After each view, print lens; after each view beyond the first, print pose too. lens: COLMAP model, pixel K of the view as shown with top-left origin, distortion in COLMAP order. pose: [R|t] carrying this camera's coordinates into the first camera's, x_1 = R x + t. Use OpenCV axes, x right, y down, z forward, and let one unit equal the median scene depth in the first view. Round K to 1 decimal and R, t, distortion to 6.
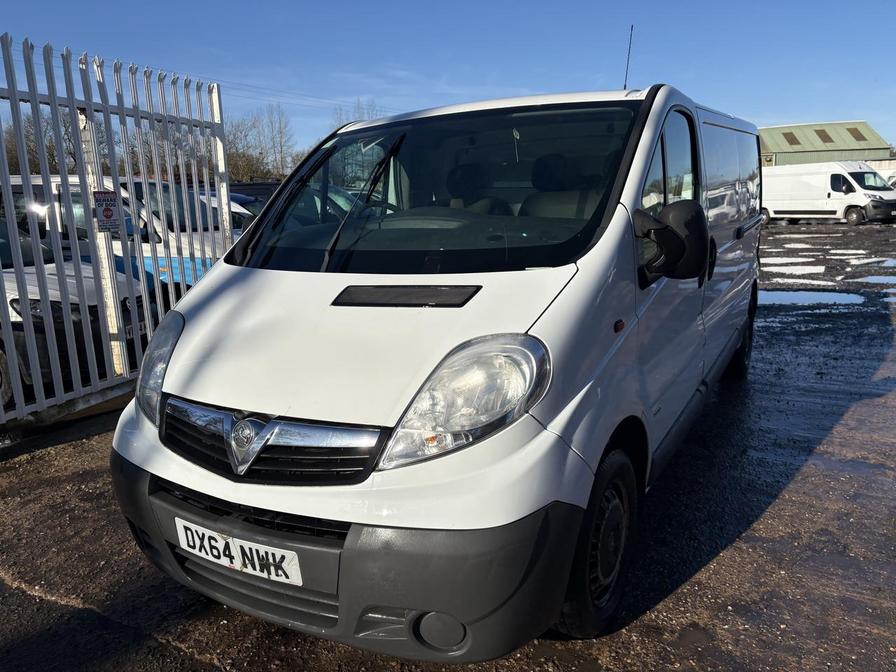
lens RADIAL K [[678.9, 0, 448.9], [0, 678.9, 336.7], [0, 0, 1]] dist [0.003480, -0.006869]
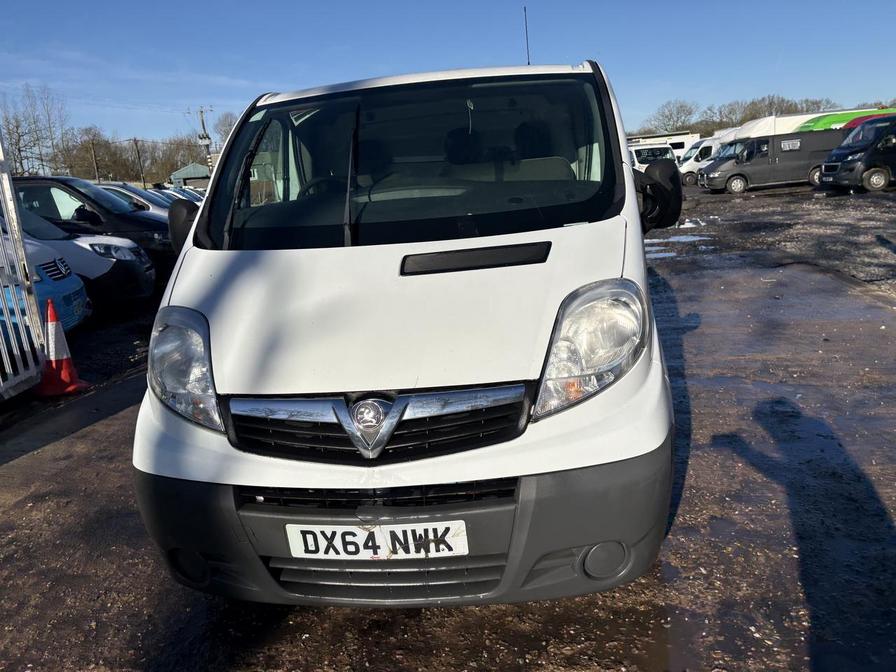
lens RADIAL K [[678.9, 0, 478.9], [0, 678.9, 330.1], [0, 0, 1]] dist [0.003480, -0.006869]
pose [[0.911373, -0.123437, 0.392637, -0.515647], [0.120498, 0.992190, 0.032228, 0.014996], [-0.393548, 0.017940, 0.919129, 0.079817]]
